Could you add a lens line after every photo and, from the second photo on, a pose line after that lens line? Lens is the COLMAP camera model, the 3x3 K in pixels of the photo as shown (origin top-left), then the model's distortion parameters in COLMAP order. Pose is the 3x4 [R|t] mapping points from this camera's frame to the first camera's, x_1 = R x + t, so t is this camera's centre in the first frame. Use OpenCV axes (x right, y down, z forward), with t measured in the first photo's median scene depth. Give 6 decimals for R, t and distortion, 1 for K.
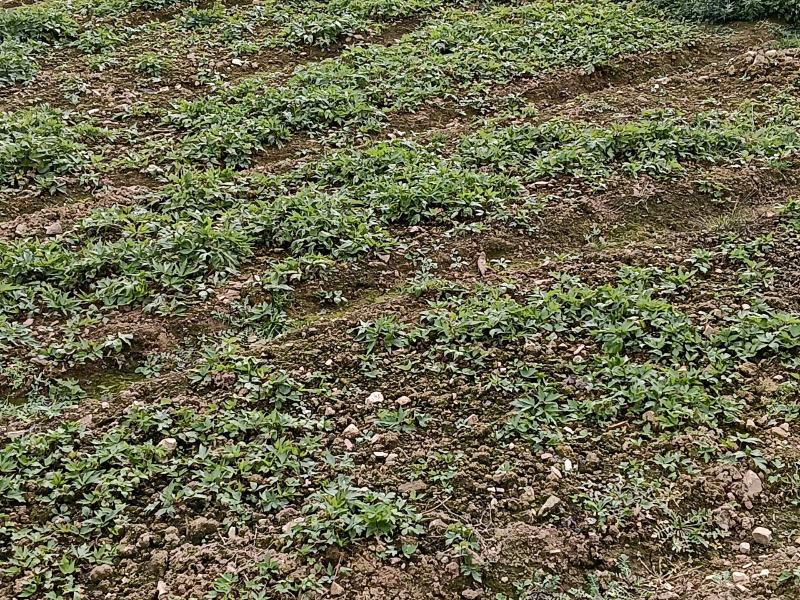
lens RADIAL K [[627.1, 0, 400.0], [0, 627.1, 300.0], [0, 0, 1]] dist [0.038504, -0.038583]
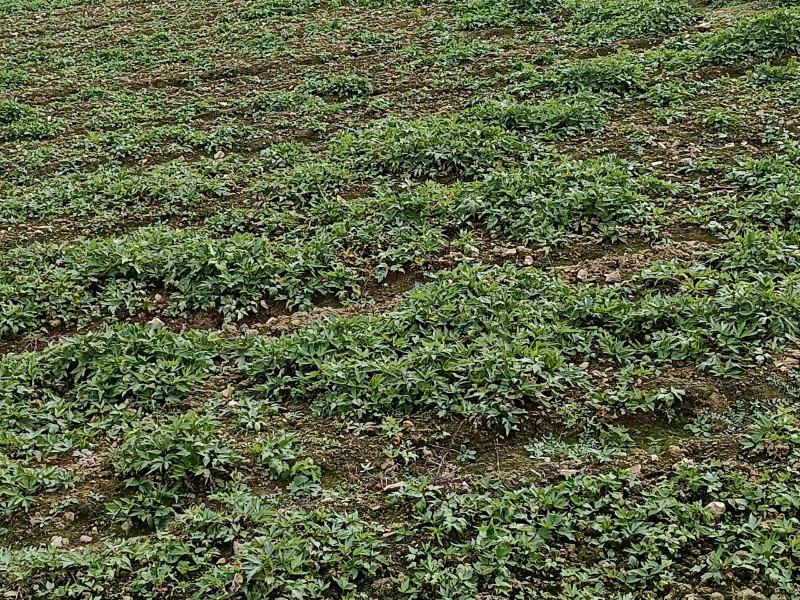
lens RADIAL K [[627.1, 0, 400.0], [0, 627.1, 300.0], [0, 0, 1]] dist [0.038504, -0.038583]
pose [[0.975267, 0.113079, -0.189912, -0.685958], [-0.114488, 0.993418, 0.003571, -0.039365], [0.189066, 0.018260, 0.981795, -0.066768]]
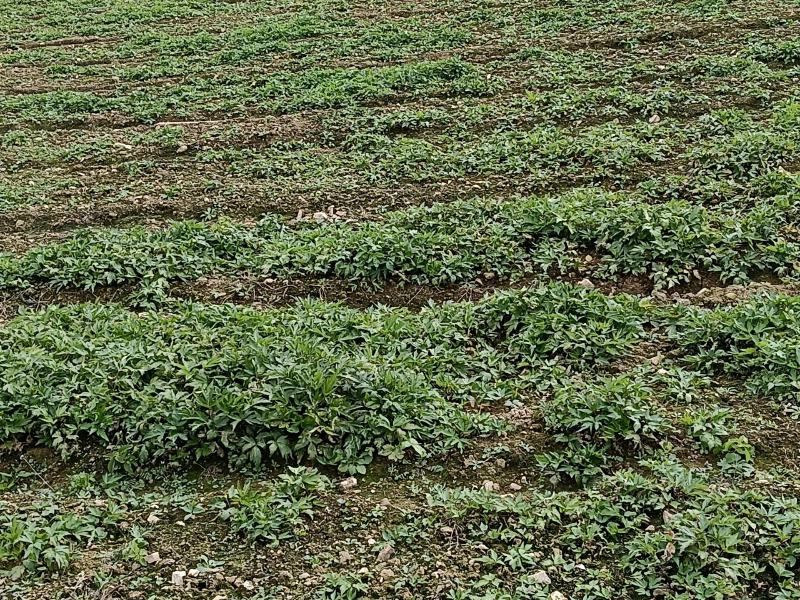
lens RADIAL K [[627.1, 0, 400.0], [0, 627.1, 300.0], [0, 0, 1]] dist [0.038504, -0.038583]
pose [[0.923485, 0.199734, -0.327540, -1.241890], [-0.197549, 0.979465, 0.040297, 0.101180], [0.328862, 0.027491, 0.943978, -0.213257]]
